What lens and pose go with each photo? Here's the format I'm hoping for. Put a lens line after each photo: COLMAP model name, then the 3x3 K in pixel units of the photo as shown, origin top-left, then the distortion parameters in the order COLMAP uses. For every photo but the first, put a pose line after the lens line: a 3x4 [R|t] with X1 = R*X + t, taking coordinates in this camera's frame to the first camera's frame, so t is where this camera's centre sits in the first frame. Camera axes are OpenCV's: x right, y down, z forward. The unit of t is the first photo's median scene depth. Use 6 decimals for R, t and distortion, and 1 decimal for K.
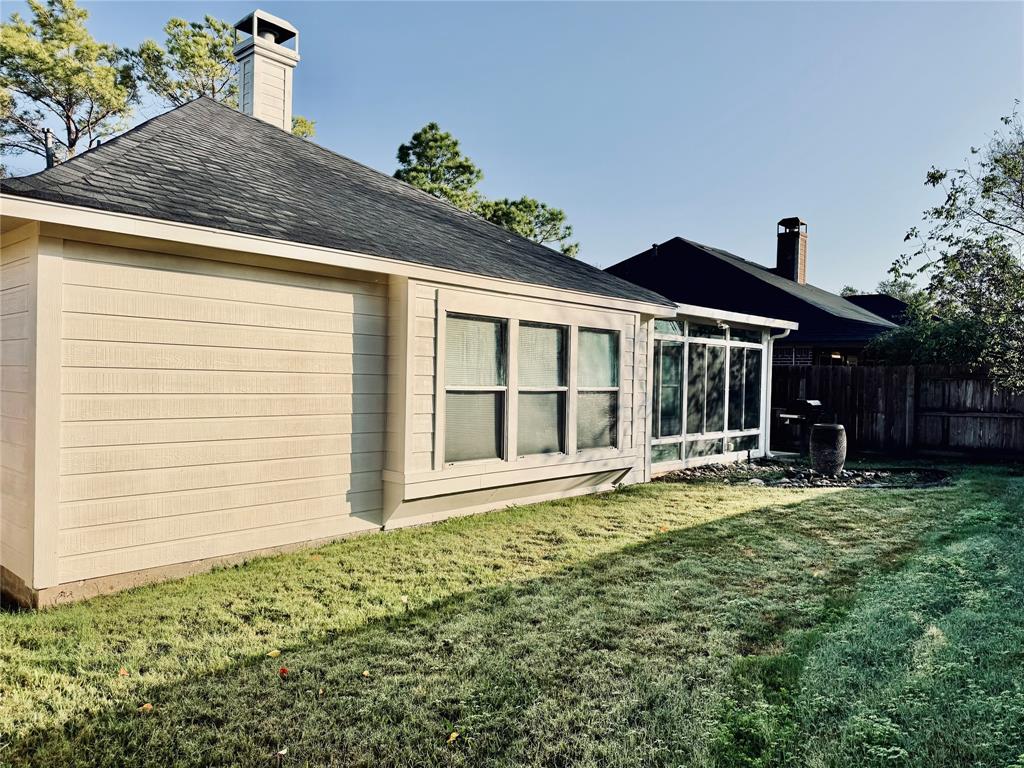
lens RADIAL K [[712.8, 0, 515.5], [0, 712.8, 387.8], [0, 0, 1]] dist [0.076132, -0.010832]
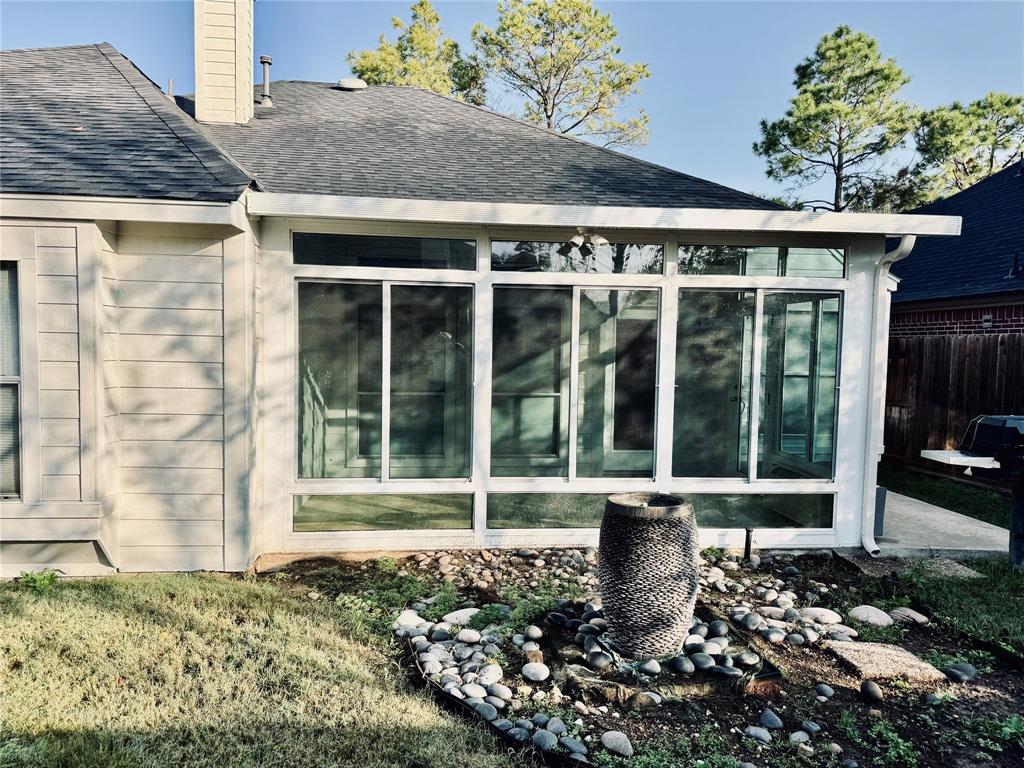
lens RADIAL K [[712.8, 0, 510.8], [0, 712.8, 380.2], [0, 0, 1]] dist [0.076132, -0.010832]
pose [[0.751254, 0.026346, -0.659487, 0.522654], [-0.014250, 0.999618, 0.023701, -0.010897], [0.659860, -0.008408, 0.751342, 0.611018]]
